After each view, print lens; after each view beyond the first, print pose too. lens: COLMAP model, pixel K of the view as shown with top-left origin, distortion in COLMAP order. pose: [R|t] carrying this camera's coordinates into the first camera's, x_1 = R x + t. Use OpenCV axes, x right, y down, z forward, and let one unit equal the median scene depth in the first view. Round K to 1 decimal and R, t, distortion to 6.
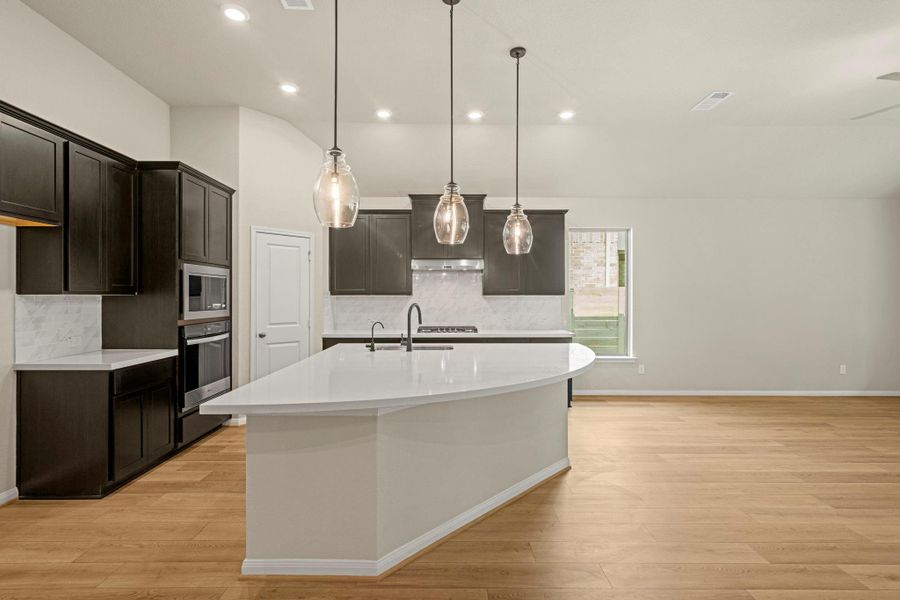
lens RADIAL K [[428.0, 0, 448.9], [0, 428.0, 293.1], [0, 0, 1]] dist [0.000164, 0.002877]
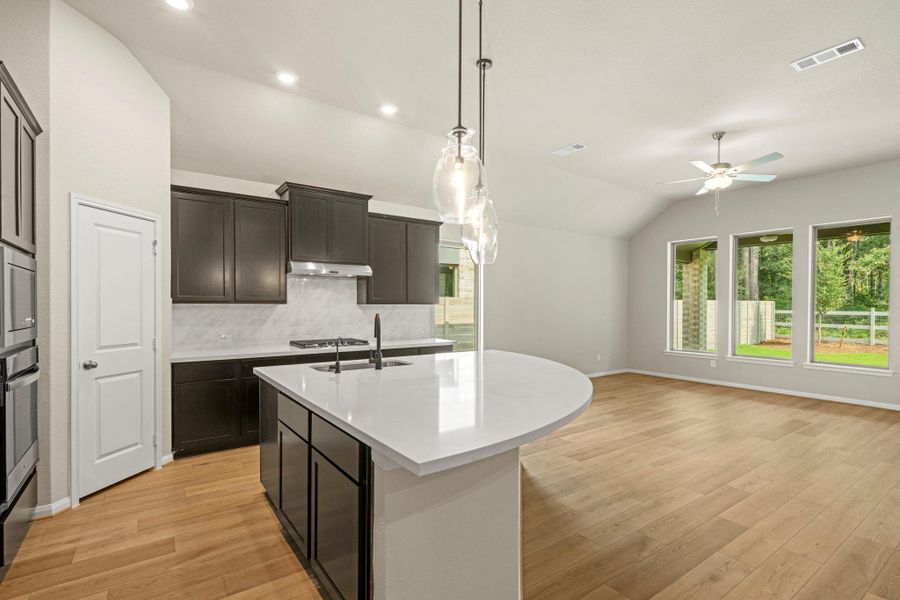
lens RADIAL K [[428.0, 0, 456.4], [0, 428.0, 307.7], [0, 0, 1]] dist [0.000164, 0.002877]
pose [[0.817411, -0.001019, 0.576054, -0.350602], [-0.007648, 0.999891, 0.012621, -0.000779], [-0.576004, -0.014722, 0.817314, 0.153897]]
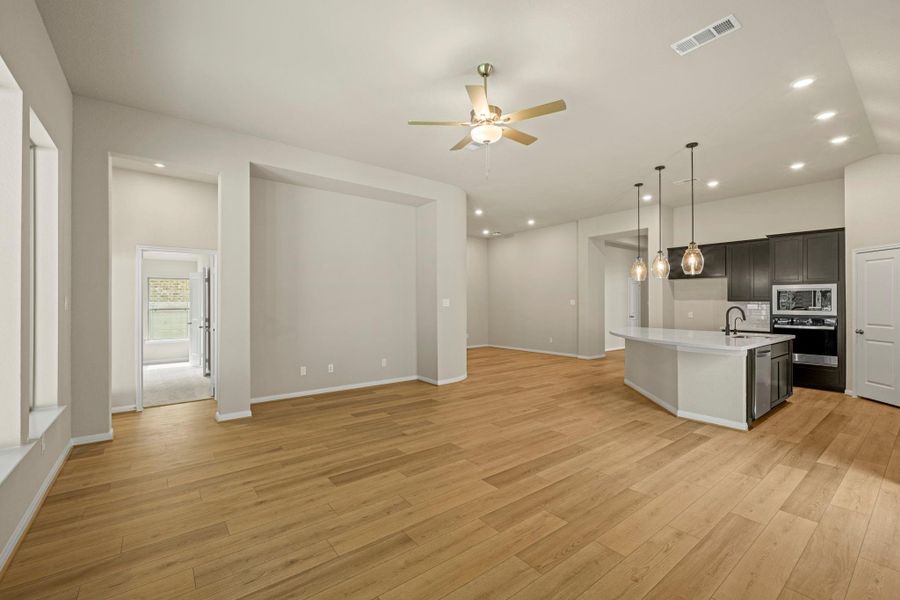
lens RADIAL K [[382.2, 0, 448.4], [0, 382.2, 301.8], [0, 0, 1]] dist [-0.001751, 0.000541]
pose [[-0.799174, -0.001901, -0.601097, 1.256479], [0.004481, 0.999948, -0.009121, 0.011178], [0.601083, -0.009983, -0.799124, 1.161198]]
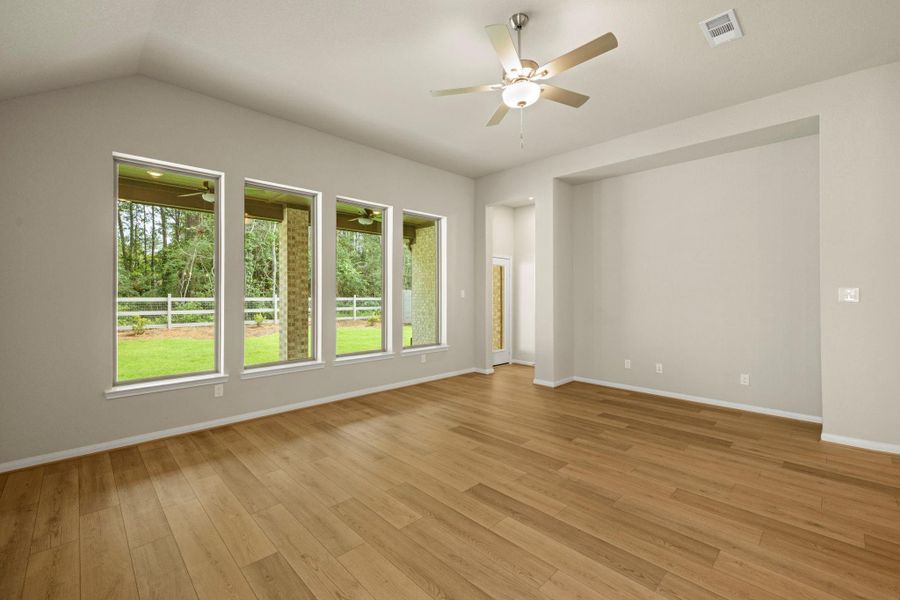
lens RADIAL K [[382.2, 0, 443.3], [0, 382.2, 291.9], [0, 0, 1]] dist [-0.001751, 0.000541]
pose [[-0.682724, 0.000852, 0.730676, 0.433611], [-0.007923, 0.999932, -0.008569, 0.009661], [-0.730634, -0.011639, -0.682670, 1.135137]]
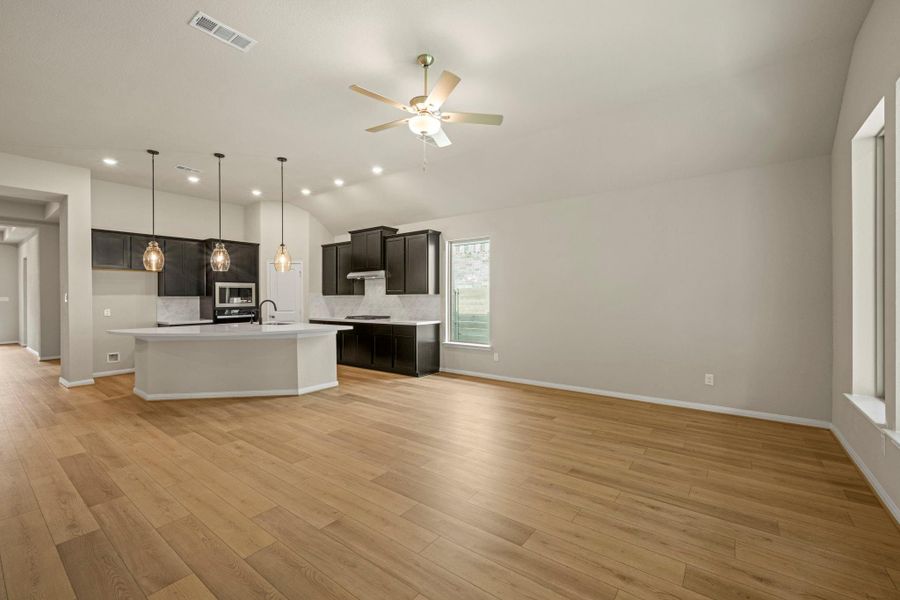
lens RADIAL K [[382.2, 0, 446.4], [0, 382.2, 296.0], [0, 0, 1]] dist [-0.001751, 0.000541]
pose [[0.786618, -0.006646, -0.617404, 1.239211], [0.012229, 0.999914, 0.004818, 0.006574], [0.617319, -0.011340, 0.786631, 0.123029]]
